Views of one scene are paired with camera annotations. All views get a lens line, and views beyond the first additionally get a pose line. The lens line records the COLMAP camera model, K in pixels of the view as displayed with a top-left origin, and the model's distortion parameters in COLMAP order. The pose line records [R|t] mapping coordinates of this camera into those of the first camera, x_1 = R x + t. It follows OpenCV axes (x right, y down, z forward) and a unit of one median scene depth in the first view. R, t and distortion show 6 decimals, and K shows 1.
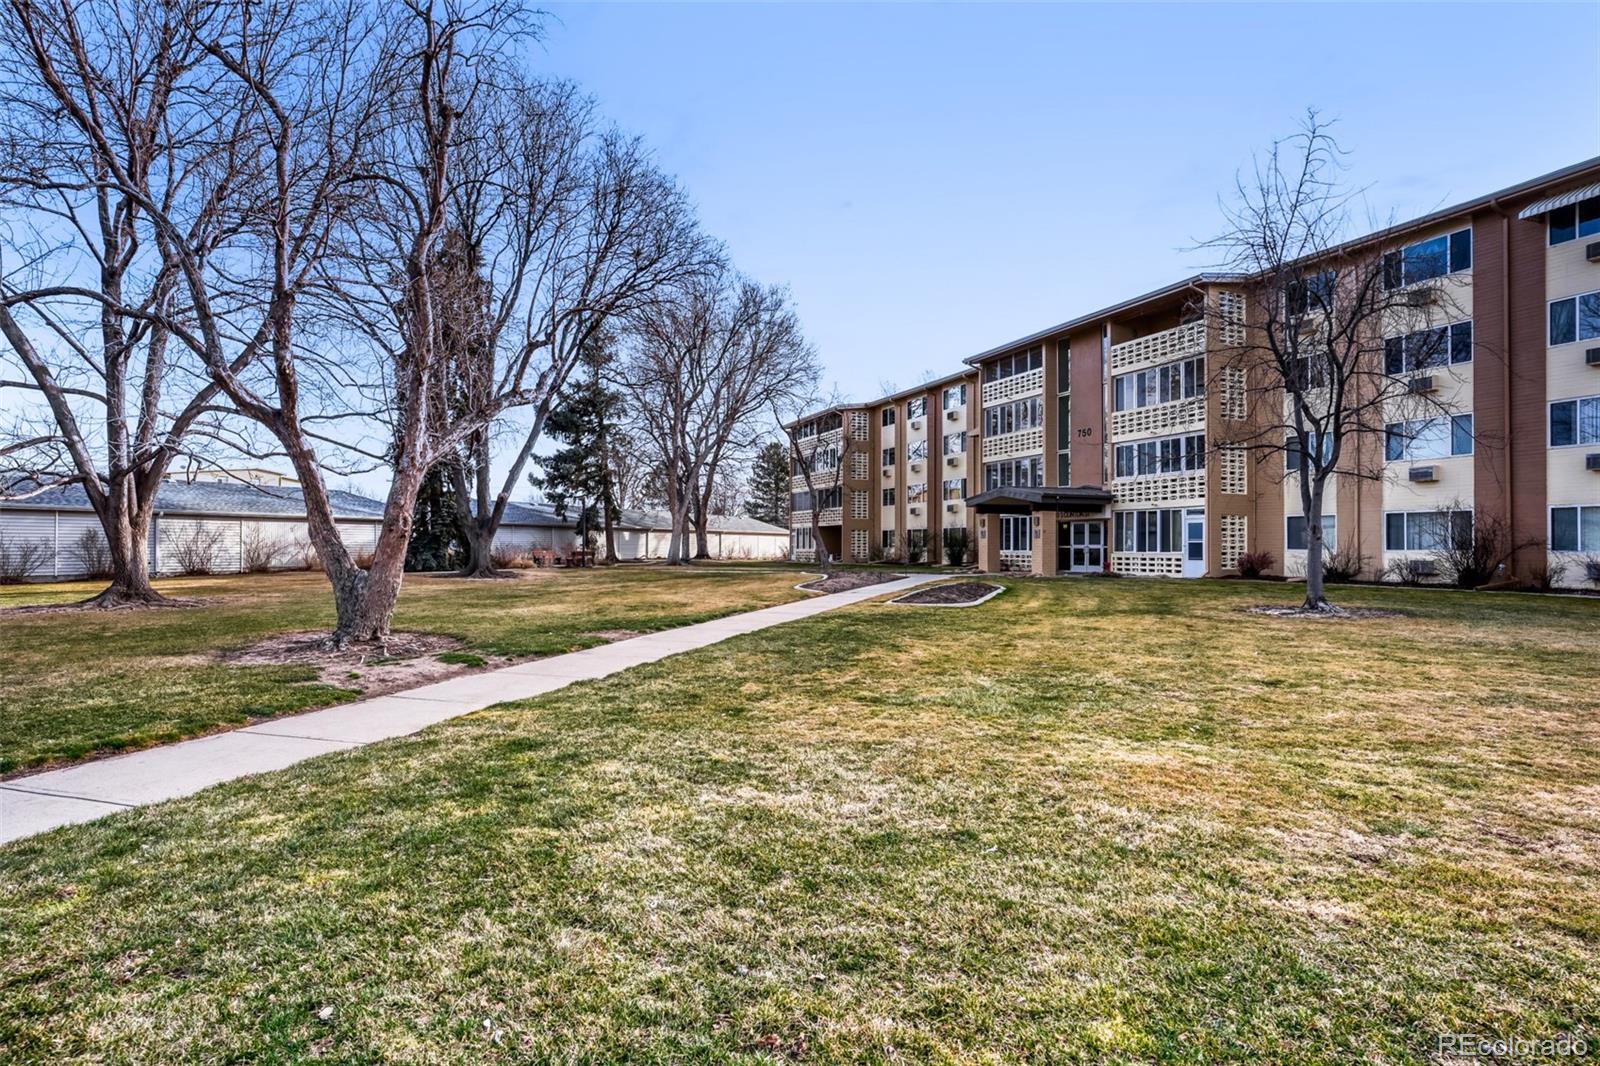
lens RADIAL K [[846.9, 0, 792.0], [0, 846.9, 537.1], [0, 0, 1]] dist [-0.041713, 0.026671]
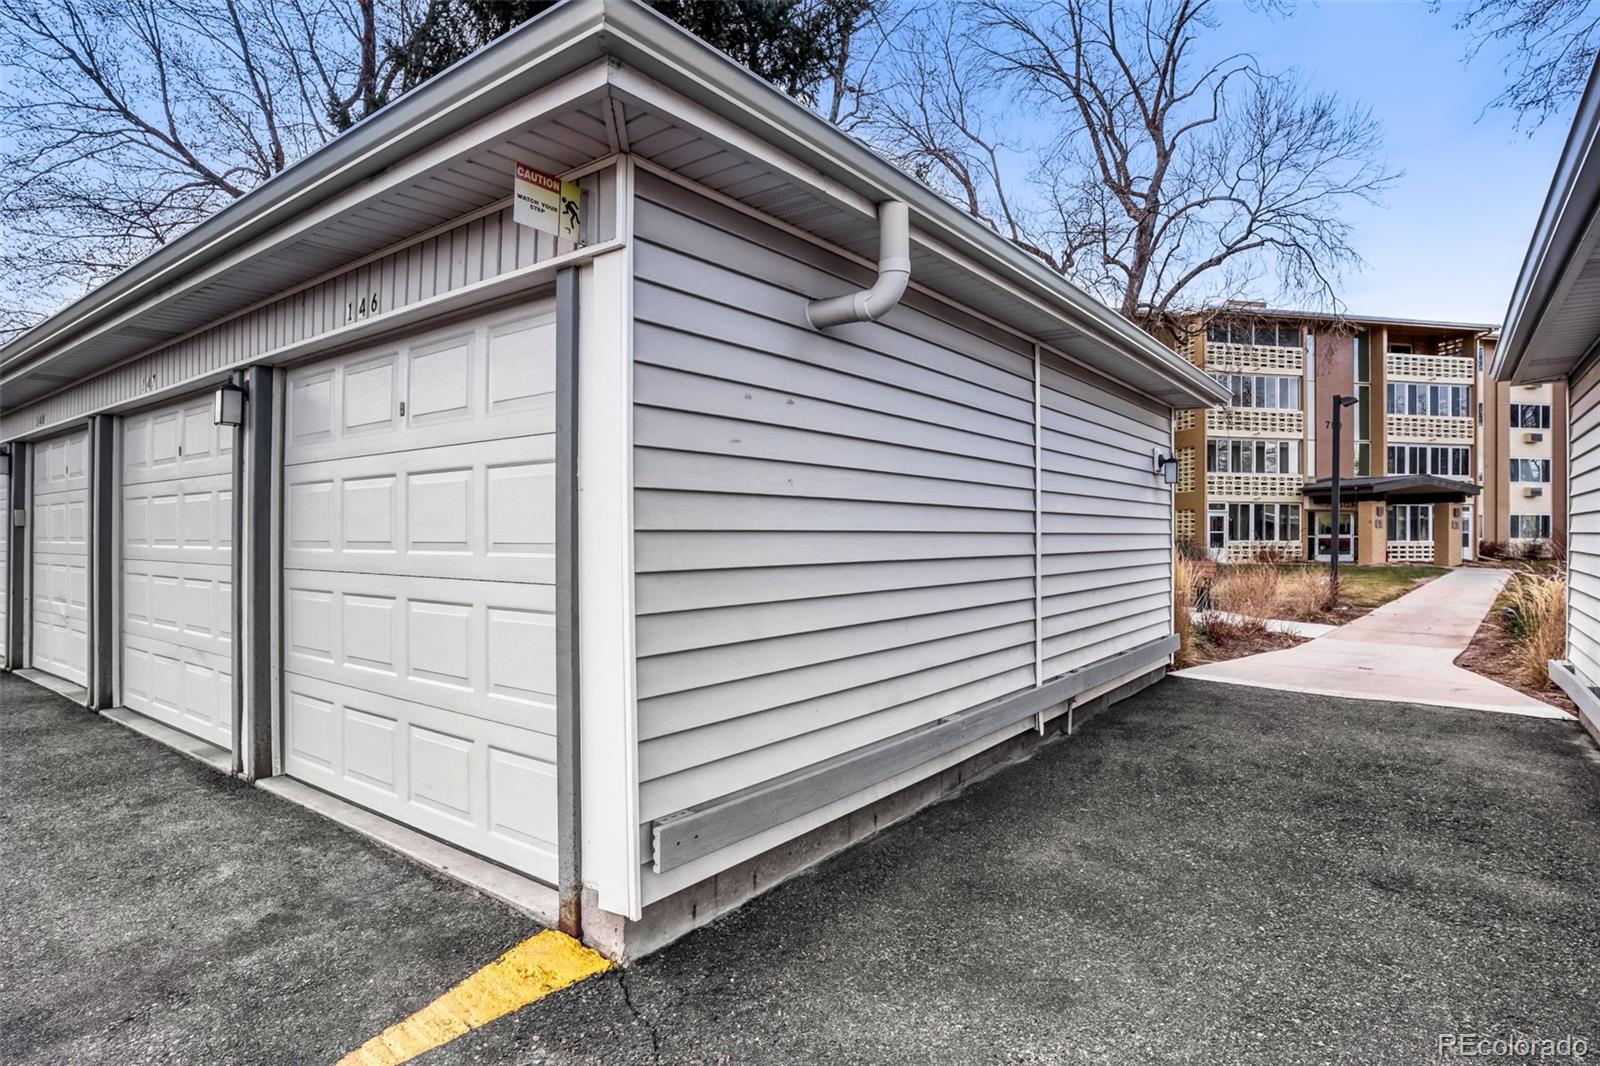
lens RADIAL K [[846.9, 0, 792.0], [0, 846.9, 537.1], [0, 0, 1]] dist [-0.041713, 0.026671]
pose [[0.195622, -0.003789, 0.980672, -0.875920], [-0.010351, 0.999929, 0.005929, 0.014488], [-0.980625, -0.011311, 0.195569, 1.620160]]
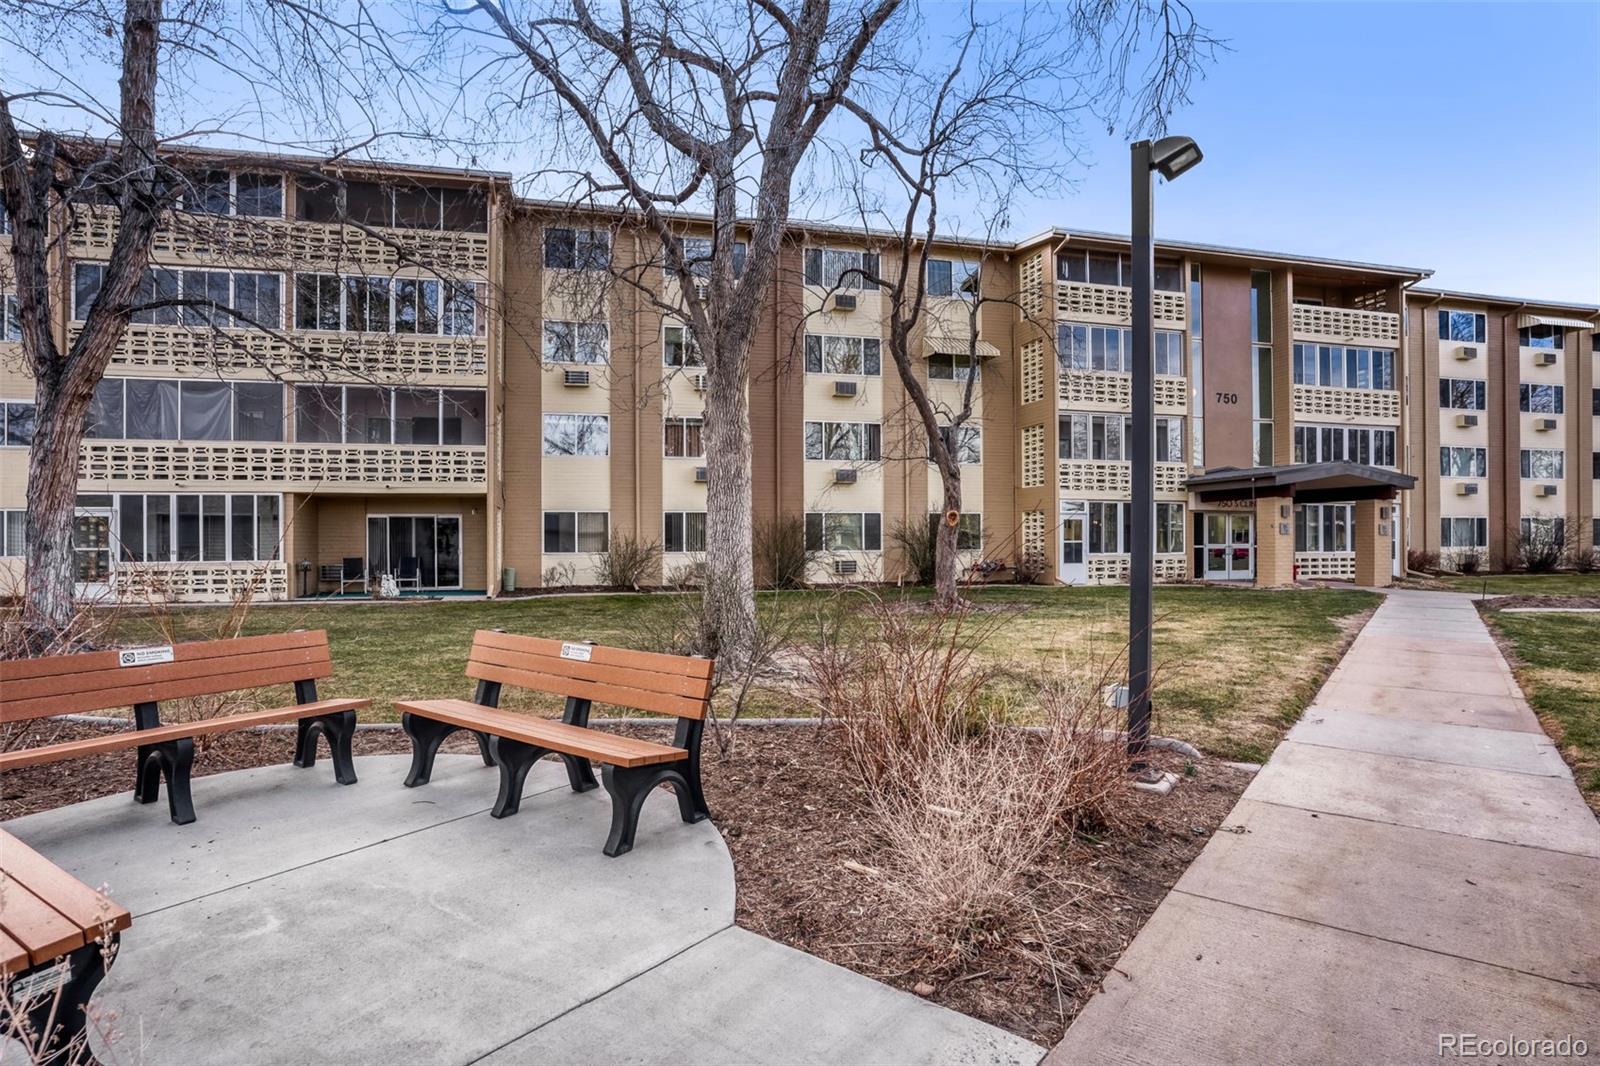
lens RADIAL K [[860.8, 0, 777.3], [0, 860.8, 548.3], [0, 0, 1]] dist [-0.073760, 0.046111]
pose [[0.129059, -0.006719, 0.991614, -0.531785], [-0.004436, 0.999963, 0.007353, 0.010262], [-0.991627, -0.005348, 0.129025, 1.464563]]
